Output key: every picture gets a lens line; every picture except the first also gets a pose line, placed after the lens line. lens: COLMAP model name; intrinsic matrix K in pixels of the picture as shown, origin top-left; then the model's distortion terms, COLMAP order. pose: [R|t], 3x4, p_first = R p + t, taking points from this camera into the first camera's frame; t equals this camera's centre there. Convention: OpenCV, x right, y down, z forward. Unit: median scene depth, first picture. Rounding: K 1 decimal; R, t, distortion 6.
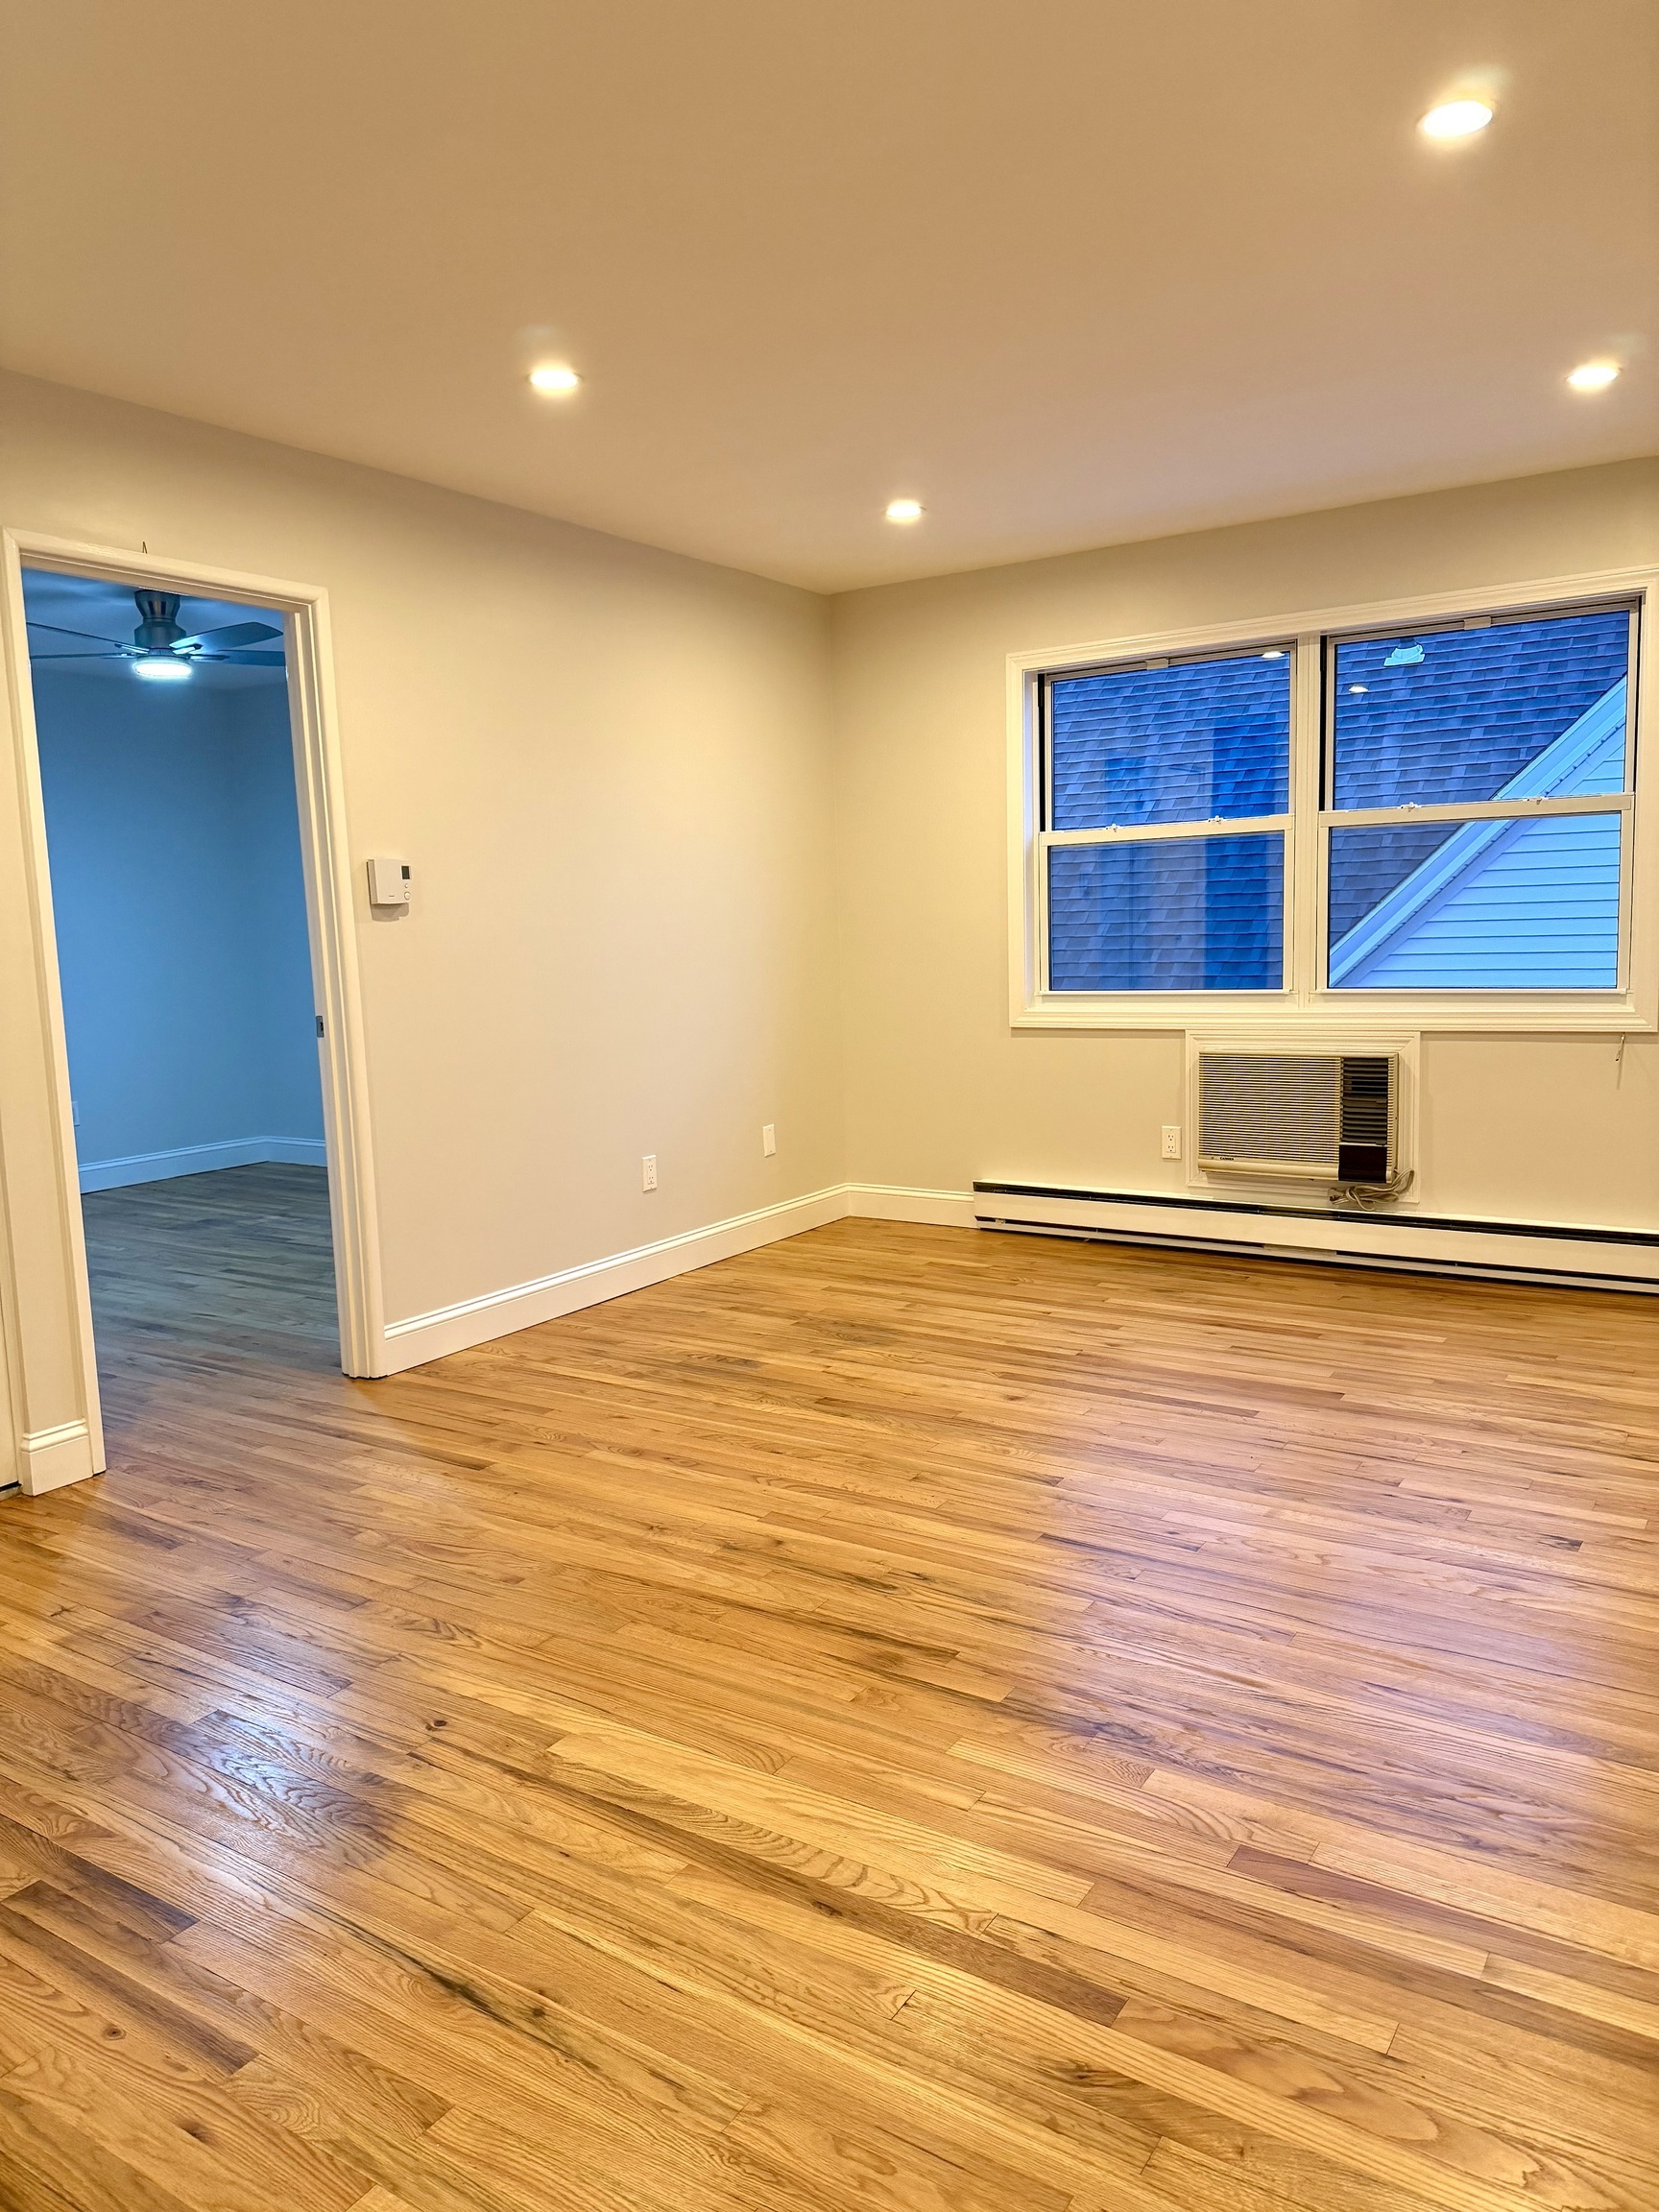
lens RADIAL K [[1556.8, 0, 838.2], [0, 1556.8, 1102.0], [0, 0, 1]] dist [0.012279, -0.018990]
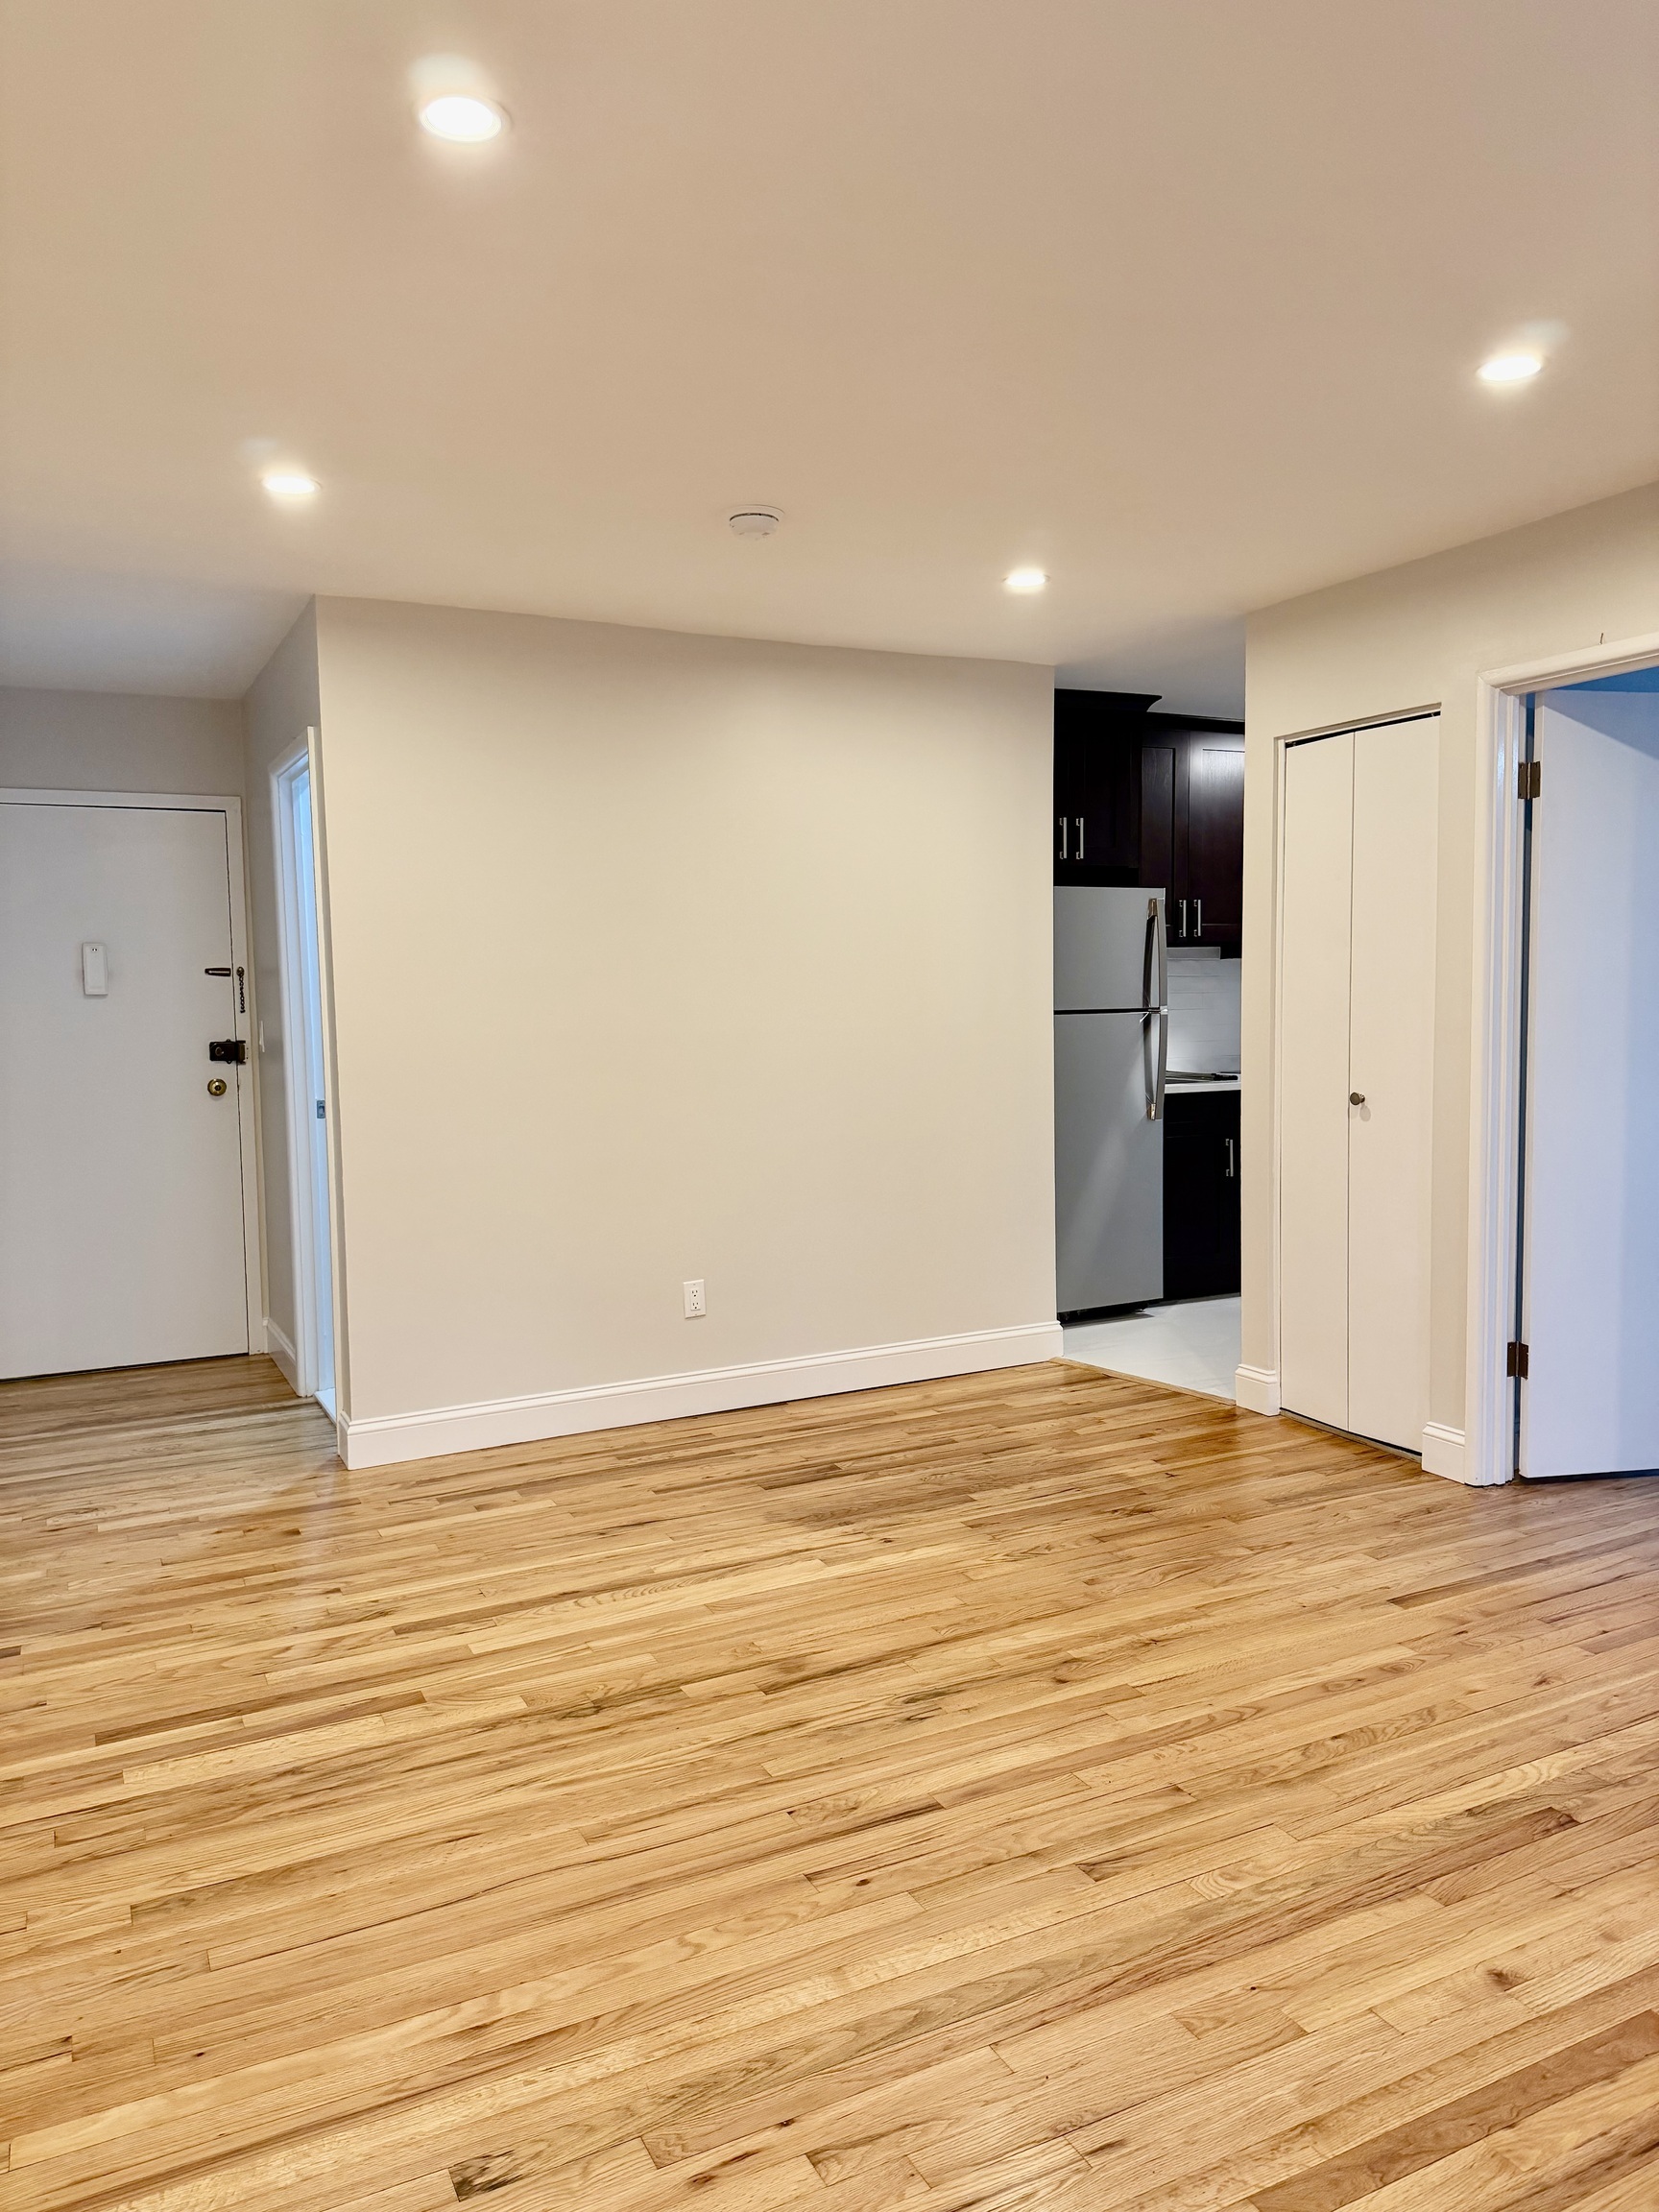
lens RADIAL K [[1562.9, 0, 816.2], [0, 1562.9, 1109.5], [0, 0, 1]] dist [0.013411, -0.027972]
pose [[-0.509237, 0.109867, -0.853585, 1.071399], [-0.075918, 0.982217, 0.171715, -0.285904], [0.857271, 0.152246, -0.491840, 1.664895]]
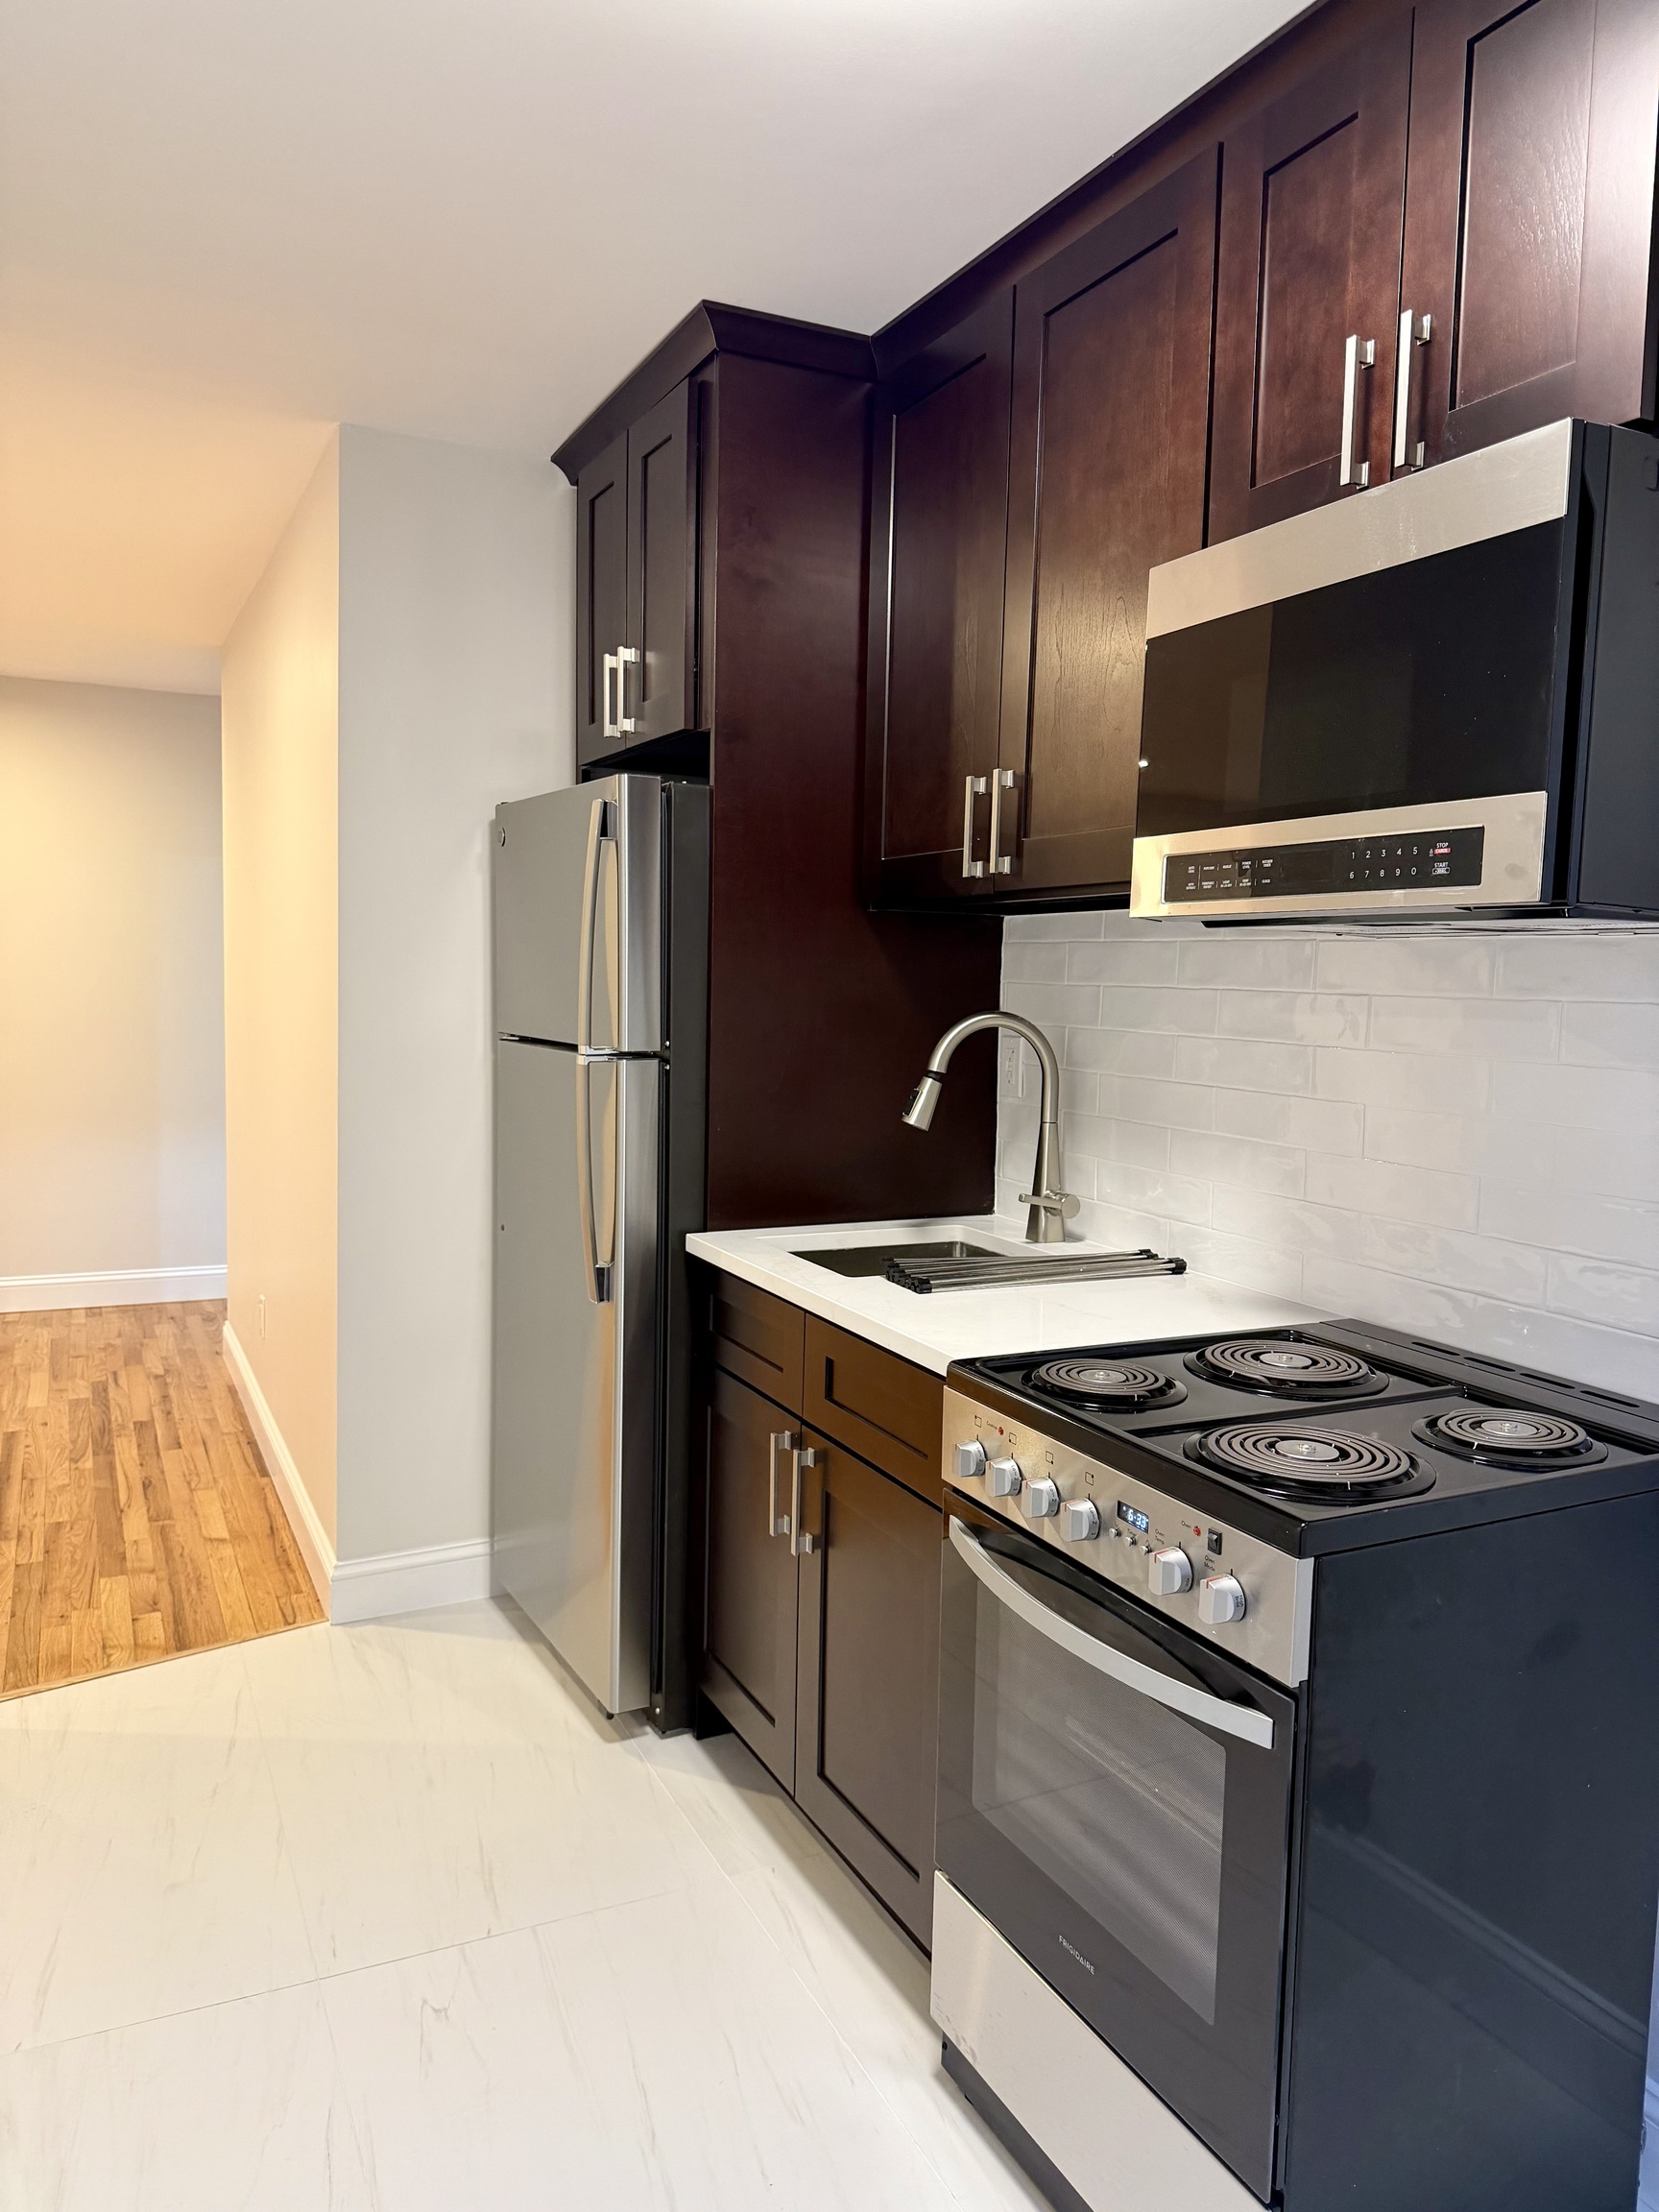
lens RADIAL K [[1556.8, 0, 838.2], [0, 1556.8, 1102.0], [0, 0, 1]] dist [0.012279, -0.018990]
pose [[-0.857794, -0.036437, 0.512701, -2.100217], [0.065719, 0.981522, 0.179710, -0.225091], [-0.509776, 0.187848, -0.839549, 1.726810]]
